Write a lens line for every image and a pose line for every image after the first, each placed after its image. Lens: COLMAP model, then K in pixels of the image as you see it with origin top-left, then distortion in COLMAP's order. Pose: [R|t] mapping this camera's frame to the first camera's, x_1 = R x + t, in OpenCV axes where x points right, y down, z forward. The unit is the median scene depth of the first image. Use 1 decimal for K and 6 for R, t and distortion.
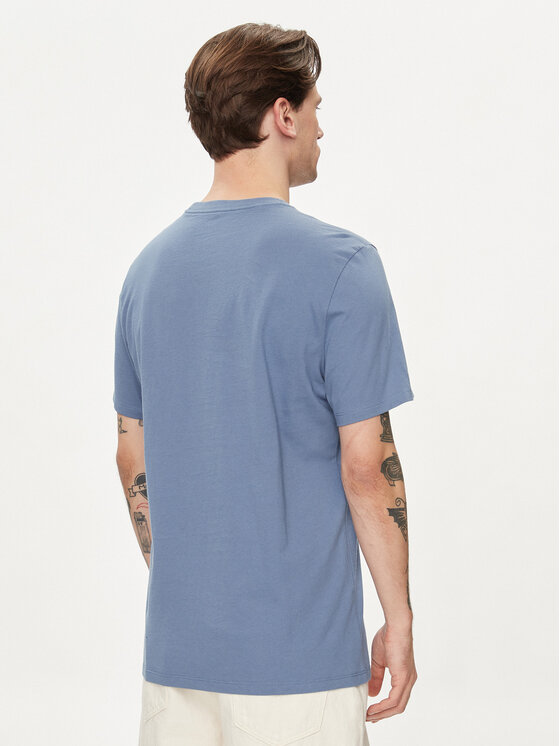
lens RADIAL K [[1175.8, 0, 280.0], [0, 1175.8, 373.0], [0, 0, 1]] dist [0.000273, -0.000284]
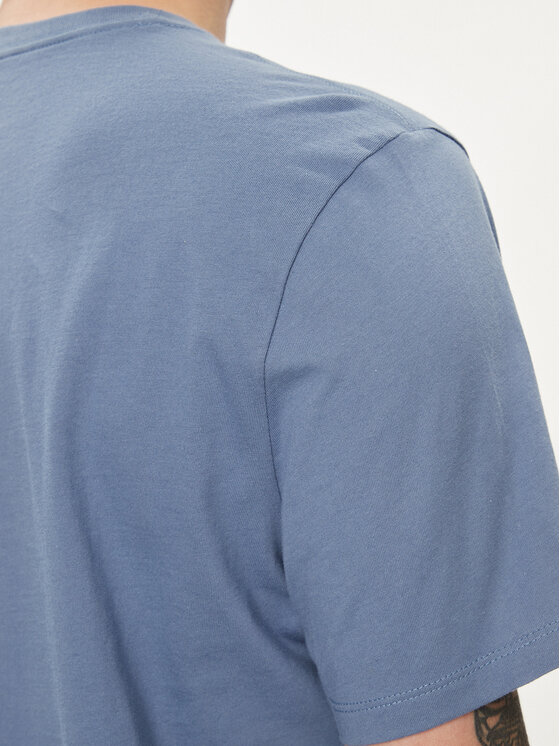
lens RADIAL K [[1765.8, 0, 280.0], [0, 1765.8, 373.0], [0, 0, 1]] dist [-0.006381, 0.289754]
pose [[0.986305, -0.046565, -0.158220, 0.110610], [0.046921, 0.998897, -0.001485, -0.049030], [0.158115, -0.005959, 0.987403, 0.562812]]
